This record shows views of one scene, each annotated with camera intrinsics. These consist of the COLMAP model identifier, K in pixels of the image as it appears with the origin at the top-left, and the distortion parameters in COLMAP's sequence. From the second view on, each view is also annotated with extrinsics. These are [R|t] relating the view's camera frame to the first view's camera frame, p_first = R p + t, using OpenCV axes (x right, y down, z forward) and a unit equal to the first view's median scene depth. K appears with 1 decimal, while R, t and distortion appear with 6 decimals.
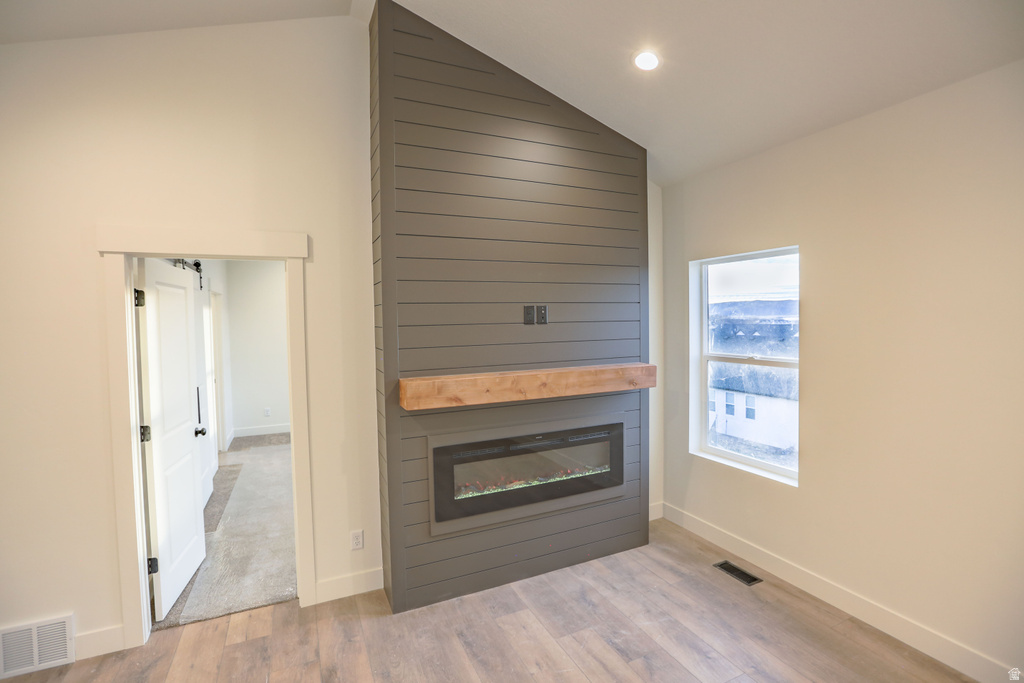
lens RADIAL K [[468.9, 0, 515.7], [0, 468.9, 336.5], [0, 0, 1]] dist [-0.030451, 0.008047]
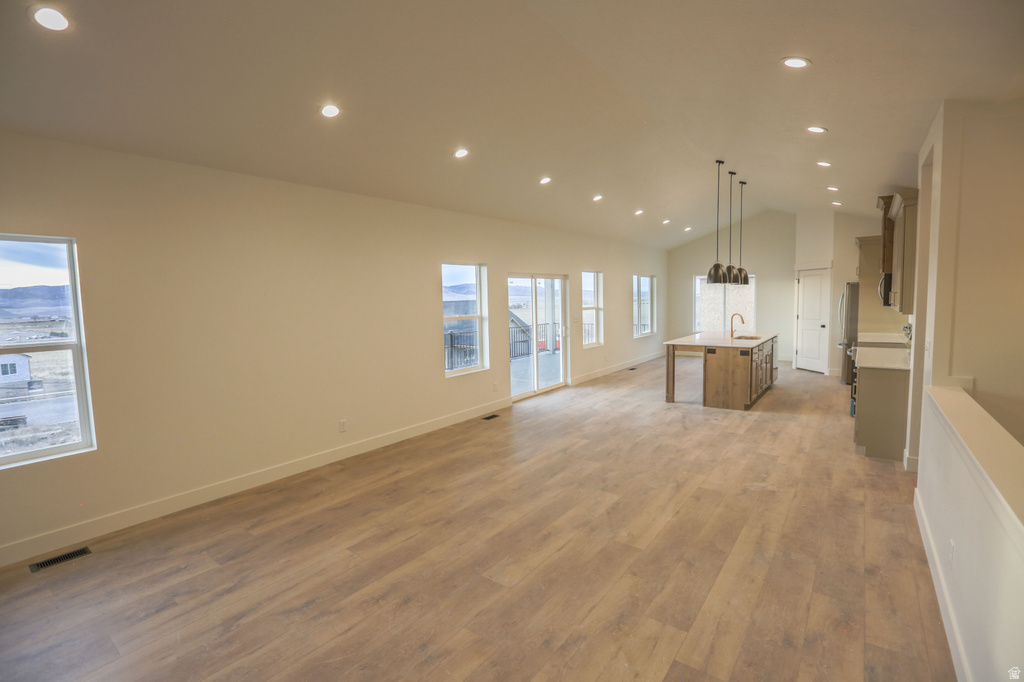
lens RADIAL K [[468.9, 0, 511.2], [0, 468.9, 338.9], [0, 0, 1]] dist [-0.030451, 0.008047]
pose [[-0.470128, -0.049100, 0.881232, -0.933899], [0.063104, 0.994026, 0.089050, 0.018285], [-0.880340, 0.097474, -0.464221, 0.643400]]
